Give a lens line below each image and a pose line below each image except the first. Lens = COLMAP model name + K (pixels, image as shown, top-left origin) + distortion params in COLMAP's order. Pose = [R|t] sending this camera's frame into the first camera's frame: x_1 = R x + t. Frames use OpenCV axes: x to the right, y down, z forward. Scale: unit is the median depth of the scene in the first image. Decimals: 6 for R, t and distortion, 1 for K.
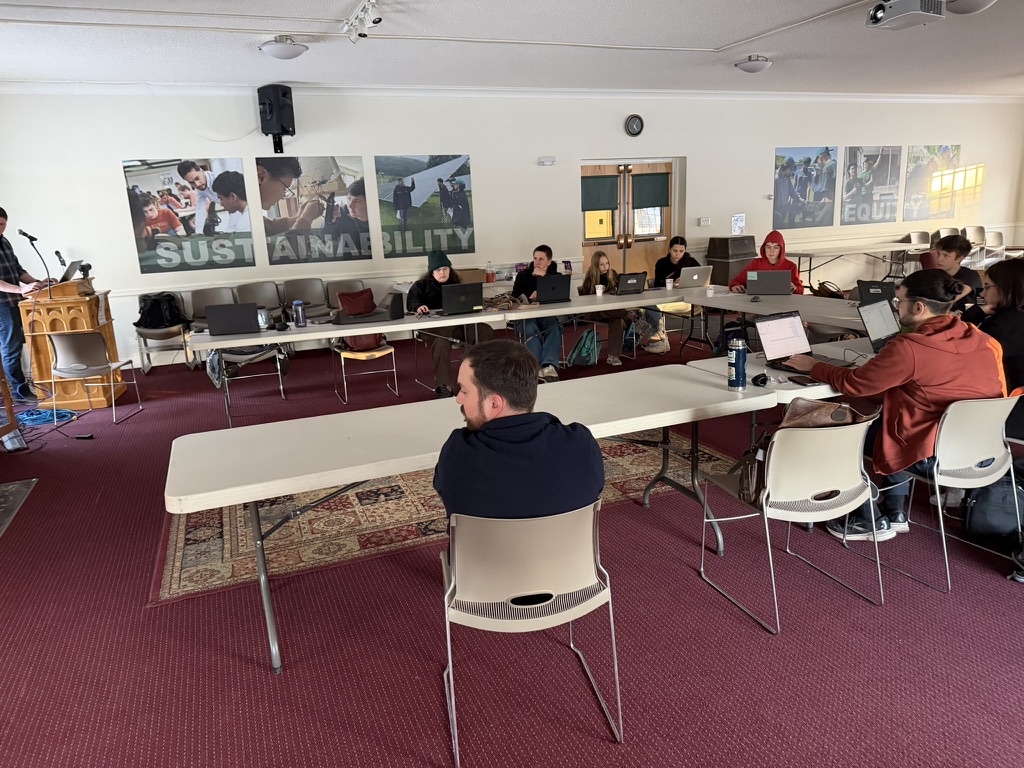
lens RADIAL K [[729.7, 0, 510.3], [0, 729.7, 385.1], [0, 0, 1]] dist [-0.002642, -0.017569]
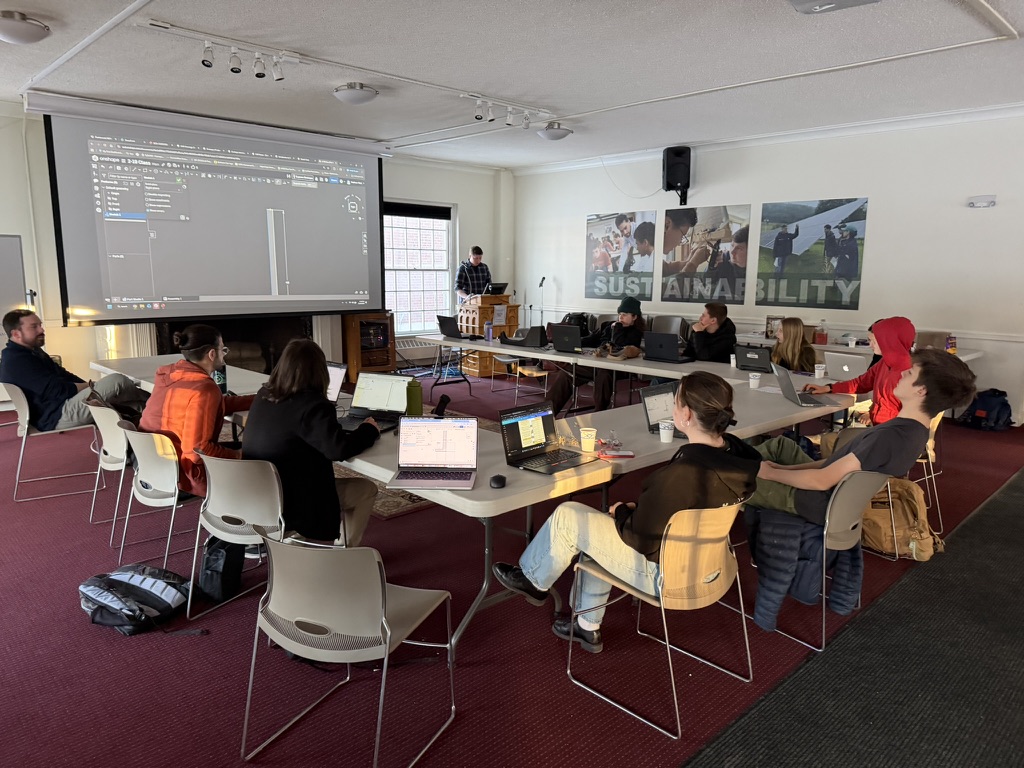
lens RADIAL K [[729.7, 0, 510.9], [0, 729.7, 387.4], [0, 0, 1]] dist [-0.002642, -0.017569]
pose [[0.390335, 0.191307, -0.900578, 0.639186], [-0.226448, 0.968073, 0.107496, -0.101016], [0.892390, 0.161975, 0.421194, 0.316177]]
